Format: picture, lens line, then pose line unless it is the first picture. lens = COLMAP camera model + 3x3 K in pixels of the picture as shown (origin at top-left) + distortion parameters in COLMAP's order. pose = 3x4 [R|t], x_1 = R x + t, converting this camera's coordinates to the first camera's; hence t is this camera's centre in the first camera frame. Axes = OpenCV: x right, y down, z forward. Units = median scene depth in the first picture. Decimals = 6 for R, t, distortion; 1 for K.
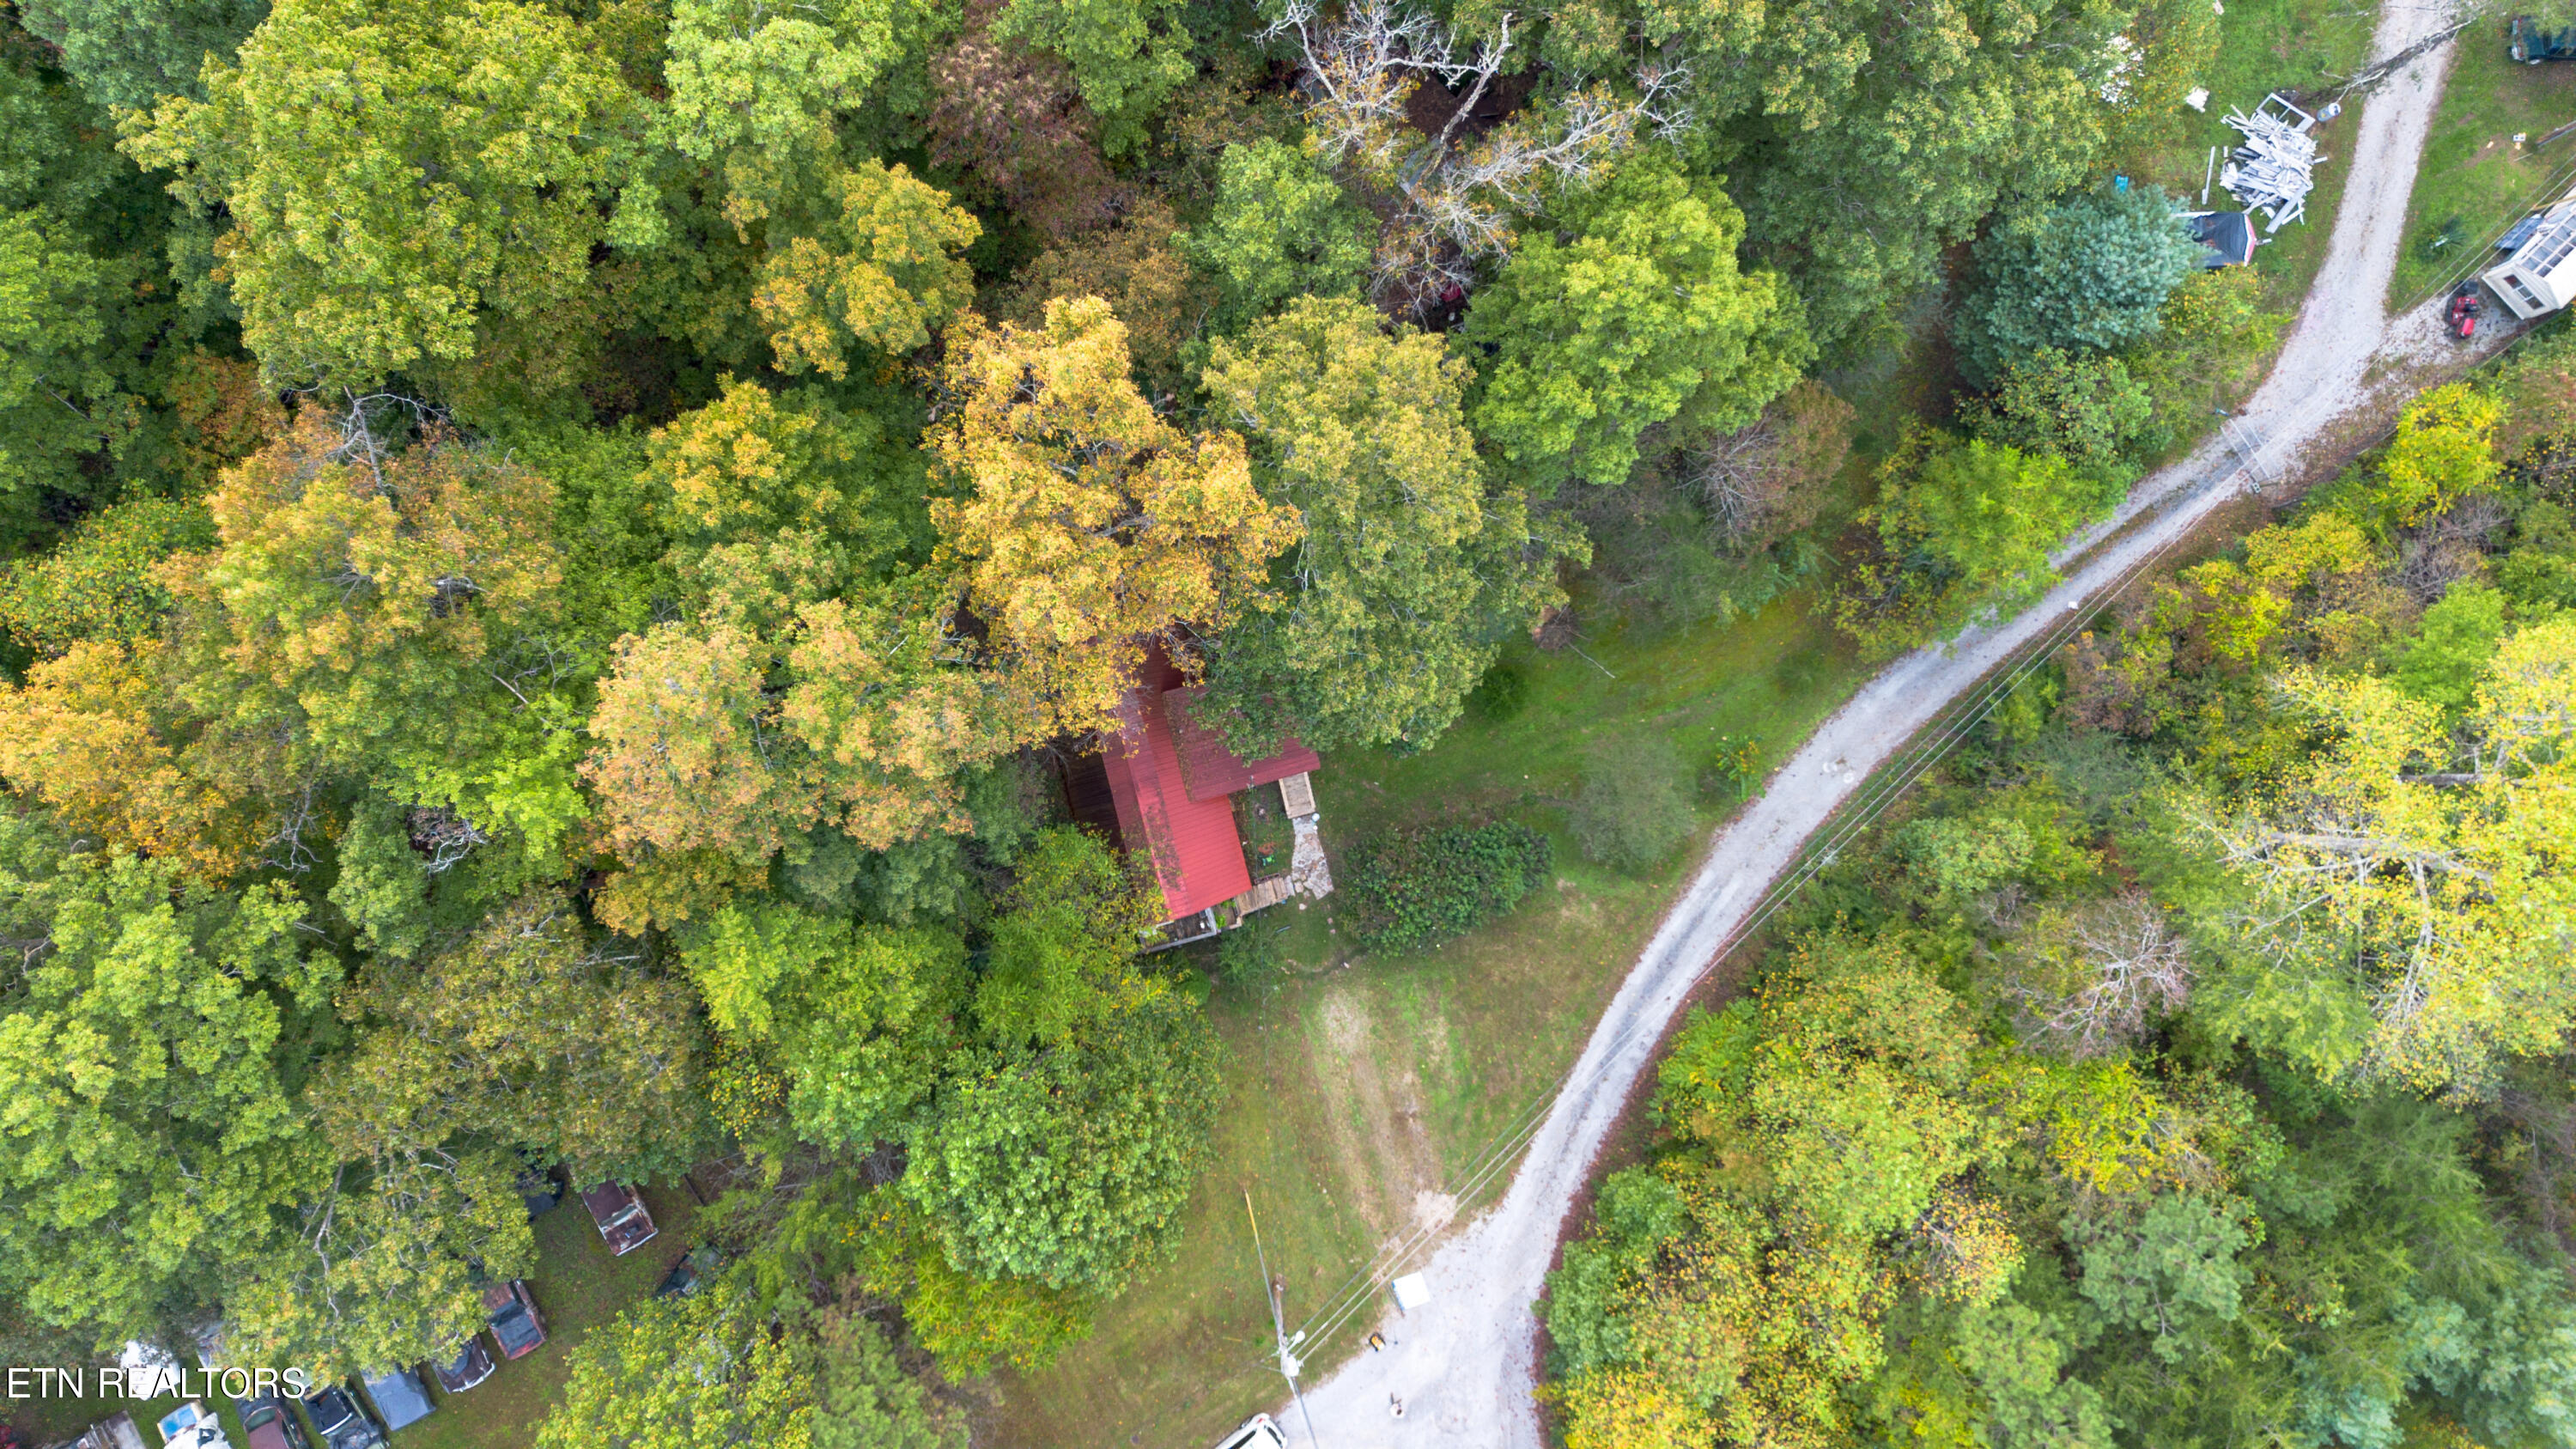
lens RADIAL K [[1824.8, 0, 1288.0], [0, 1824.8, 724.5], [0, 0, 1]] dist [0.084565, -0.087400]
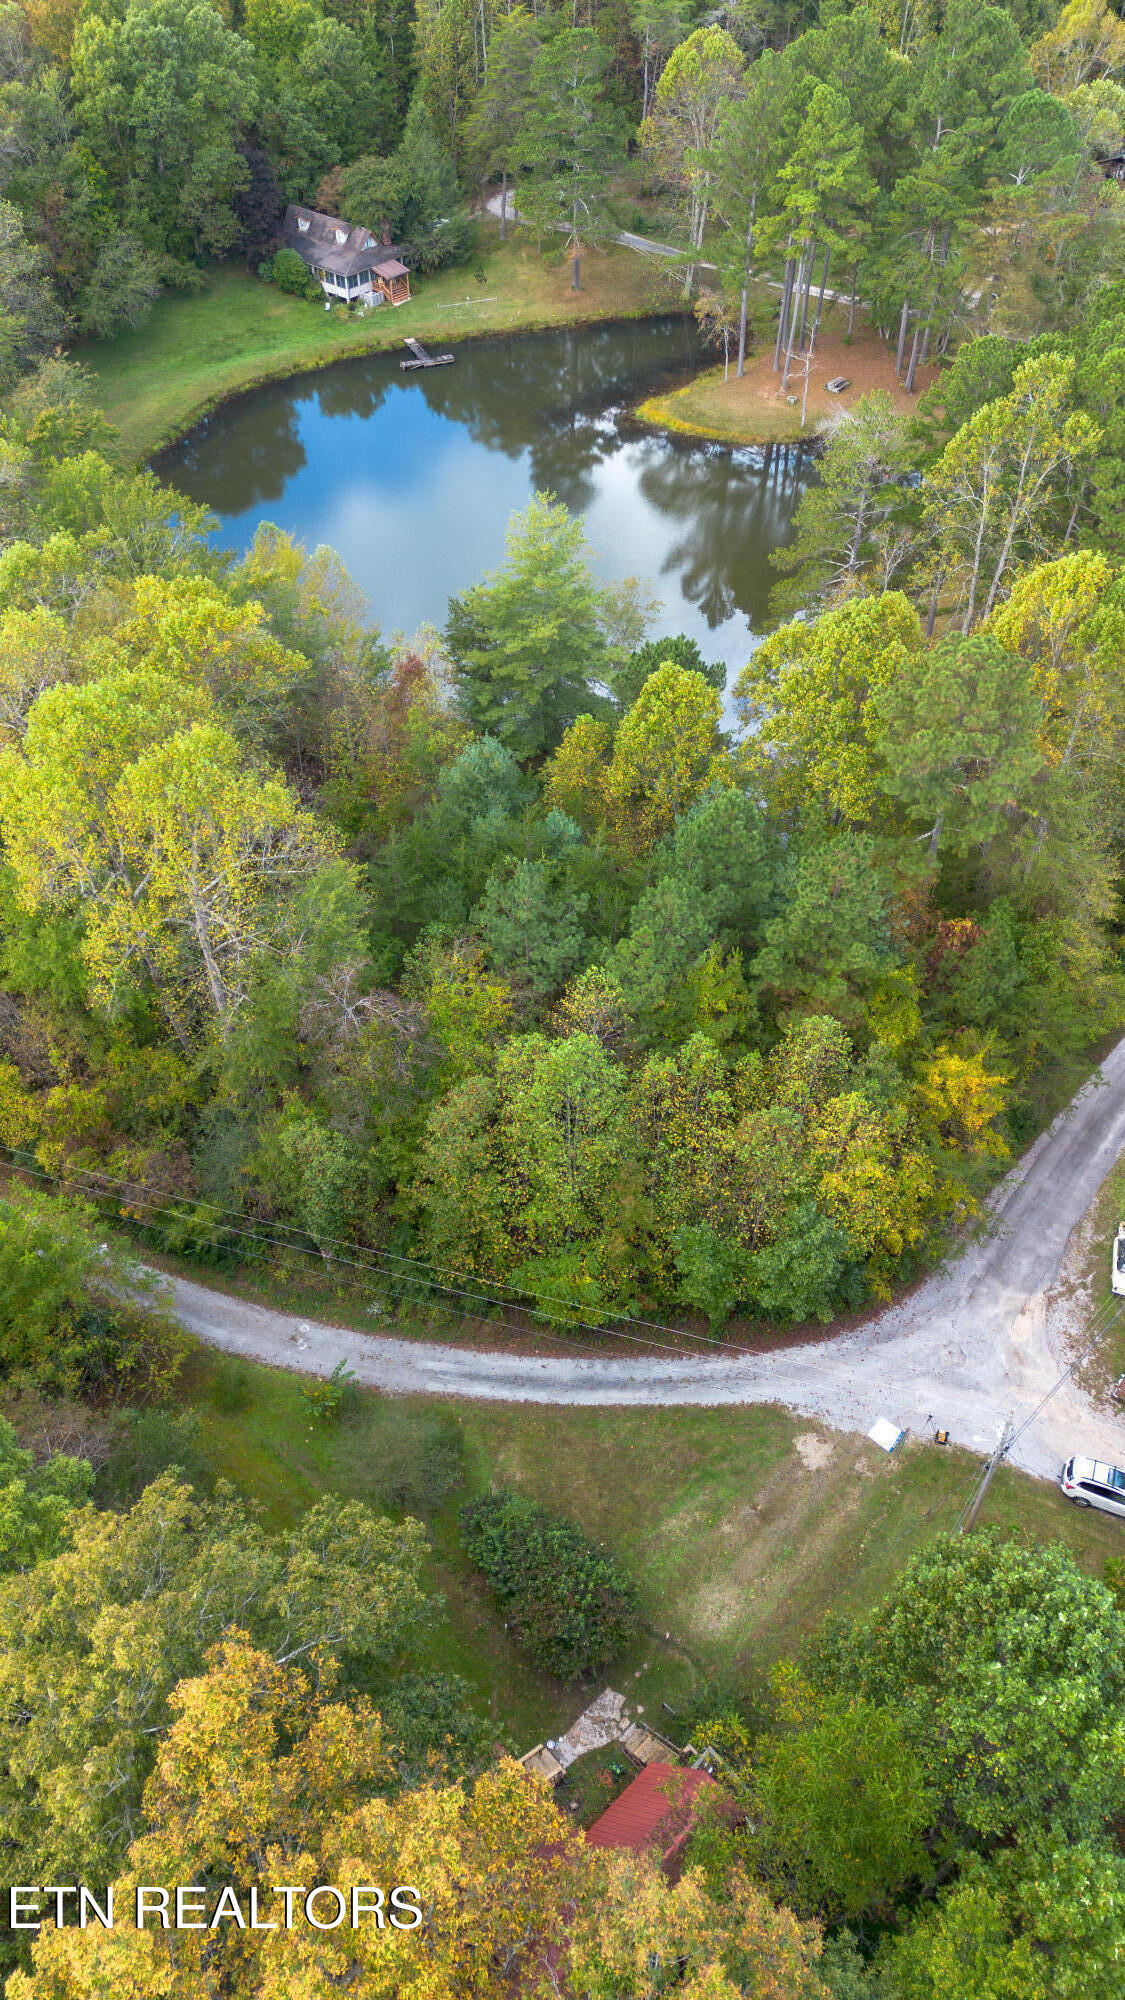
lens RADIAL K [[1416.5, 0, 562.5], [0, 1416.5, 1000.0], [0, 0, 1]] dist [0.084565, -0.087400]
pose [[-0.481907, -0.631340, 0.607598, -0.196860], [0.876157, -0.338776, 0.342898, -0.068693], [-0.010646, 0.697596, 0.716412, 0.203150]]
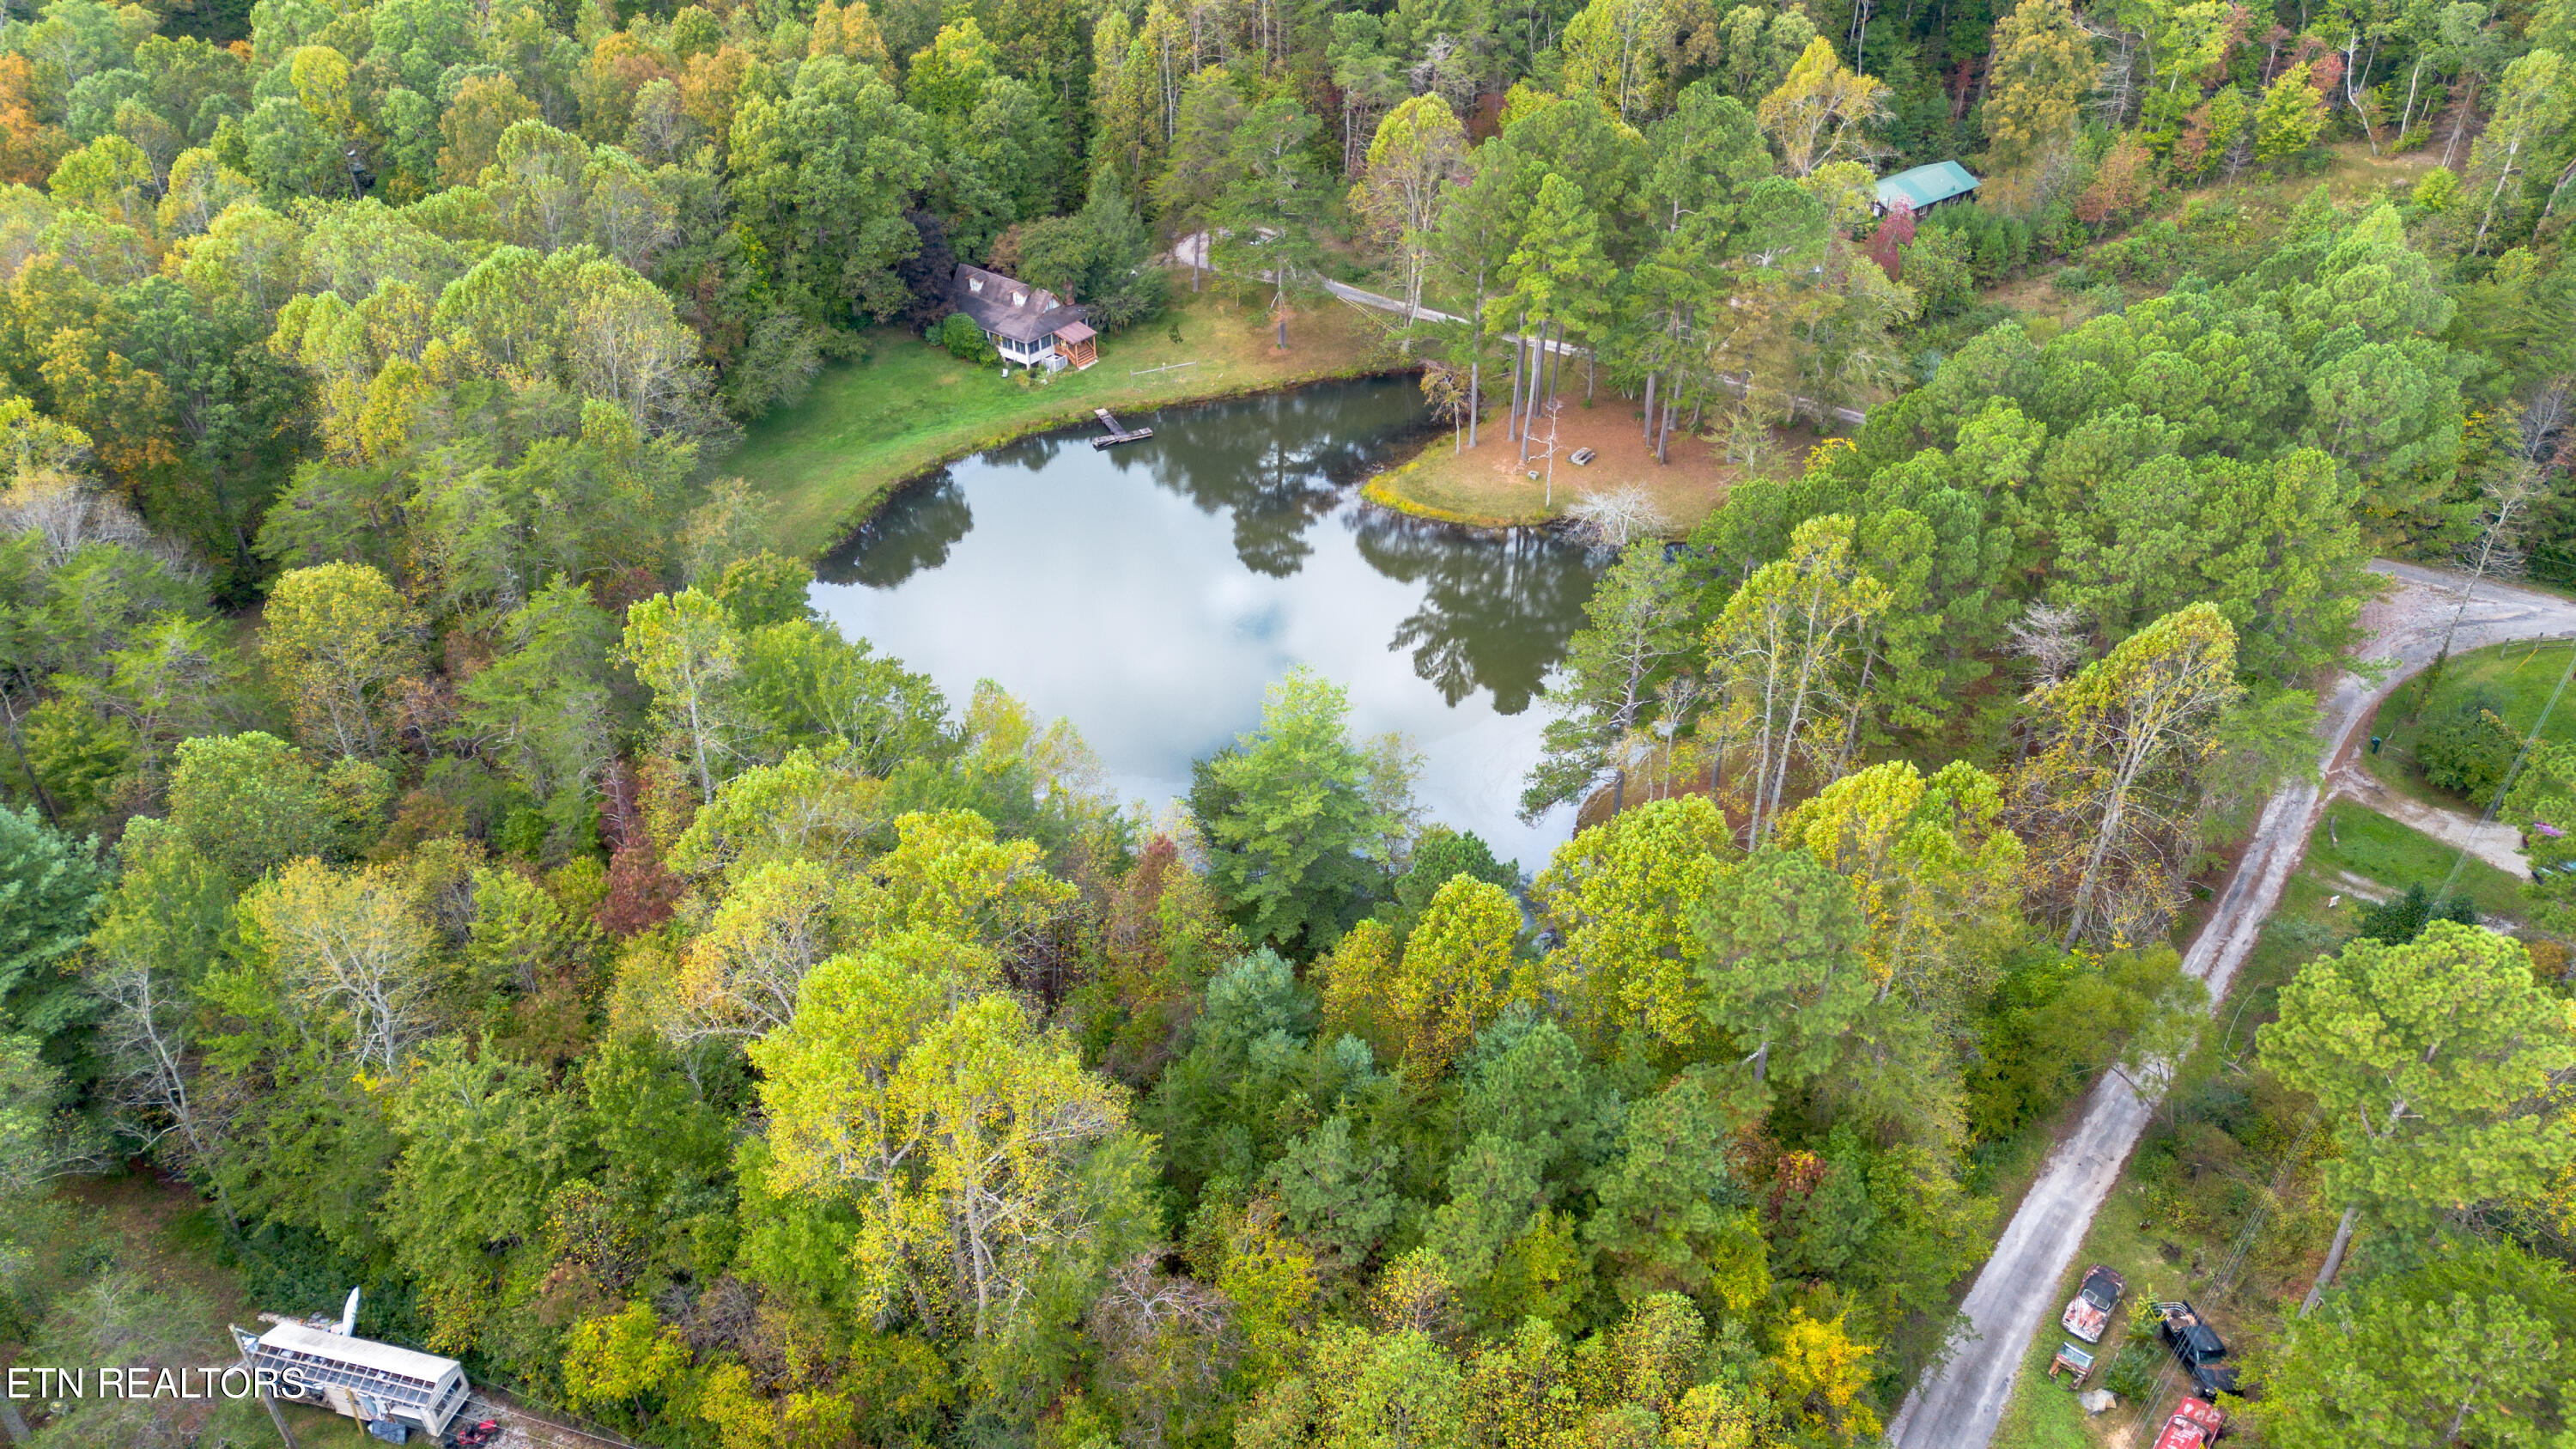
lens RADIAL K [[1824.8, 0, 1288.0], [0, 1824.8, 724.5], [0, 0, 1]] dist [0.084565, -0.087400]
pose [[-0.522537, -0.495870, 0.693591, -0.195228], [0.852562, -0.294706, 0.431608, -0.160743], [-0.009616, 0.816861, 0.576755, -0.006674]]
